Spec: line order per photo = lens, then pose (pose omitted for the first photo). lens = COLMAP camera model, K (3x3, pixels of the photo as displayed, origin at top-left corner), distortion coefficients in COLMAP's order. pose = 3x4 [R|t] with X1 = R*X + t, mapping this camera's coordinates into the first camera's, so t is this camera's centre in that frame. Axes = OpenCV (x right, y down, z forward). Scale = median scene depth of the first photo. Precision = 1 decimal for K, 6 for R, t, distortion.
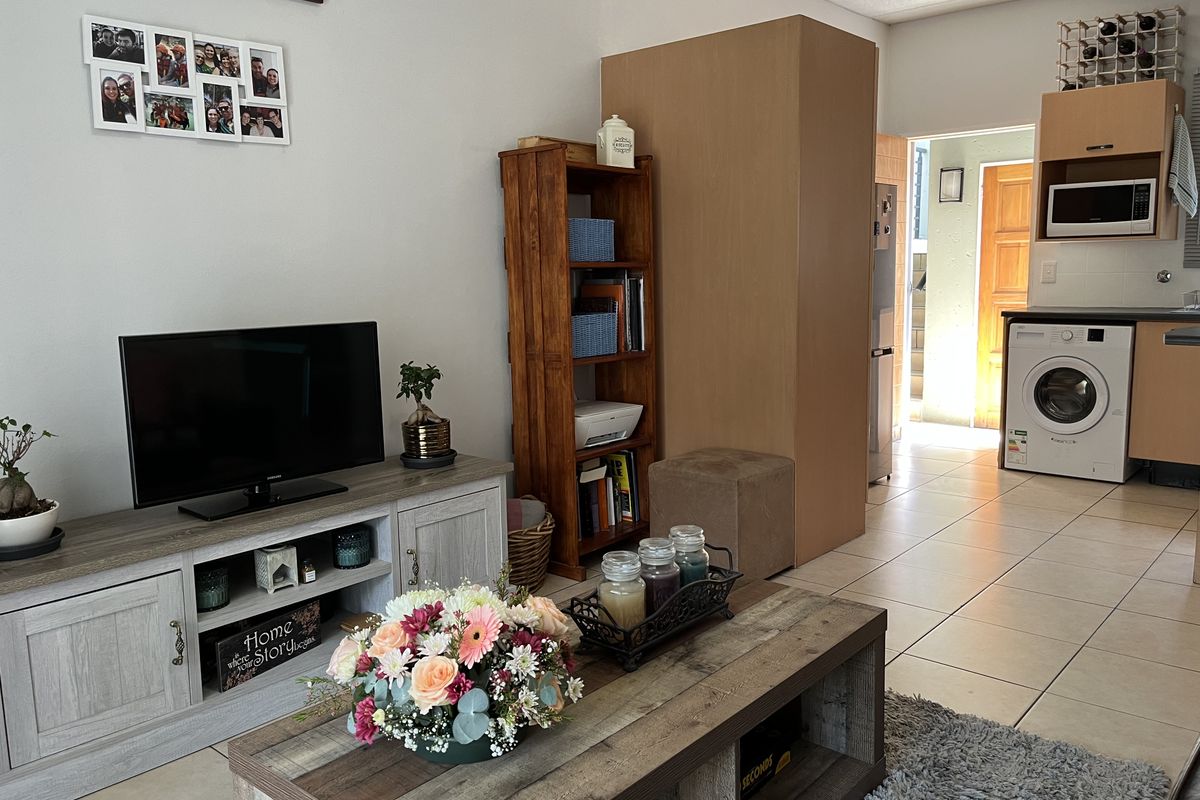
lens RADIAL K [[916.0, 0, 604.2], [0, 916.0, 398.8], [0, 0, 1]] dist [0.028172, -0.026621]
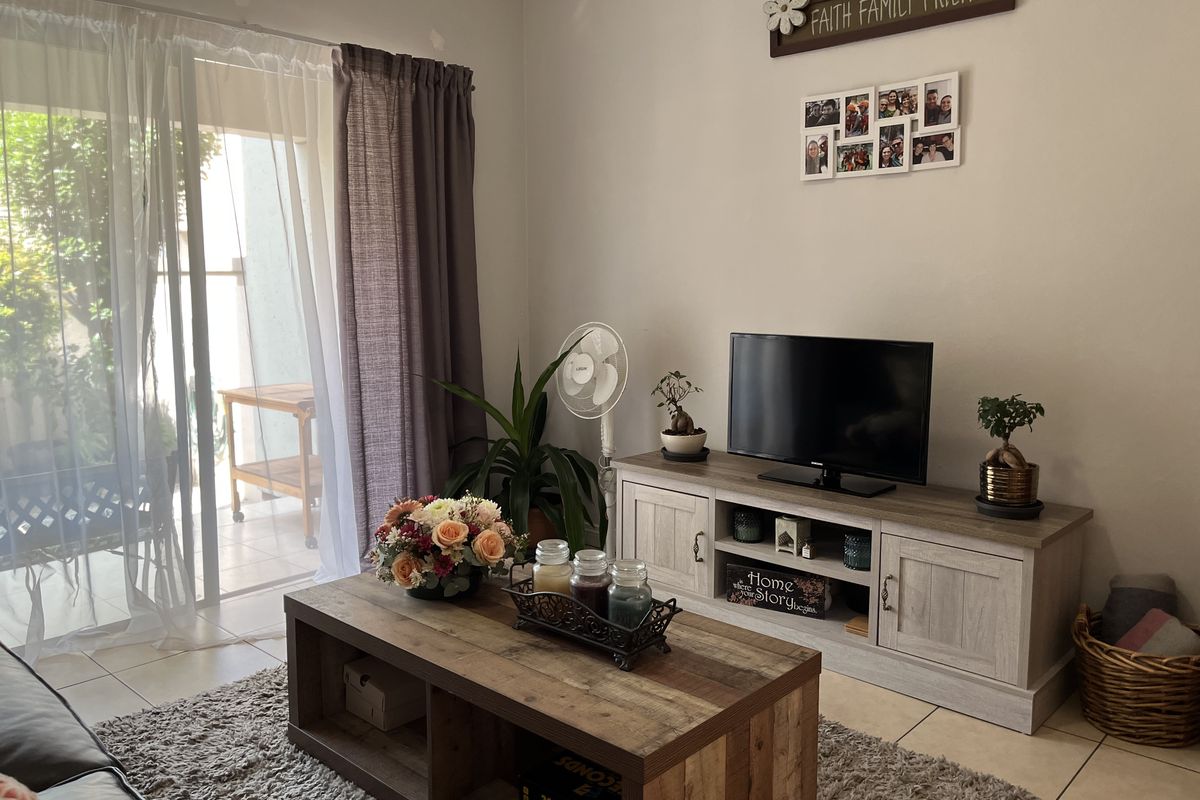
lens RADIAL K [[916.0, 0, 603.6], [0, 916.0, 395.7], [0, 0, 1]] dist [0.028172, -0.026621]
pose [[-0.031878, 0.147075, -0.988612, 0.777639], [-0.138109, 0.978978, 0.150095, -0.134877], [0.989904, 0.141321, -0.010895, 0.710371]]
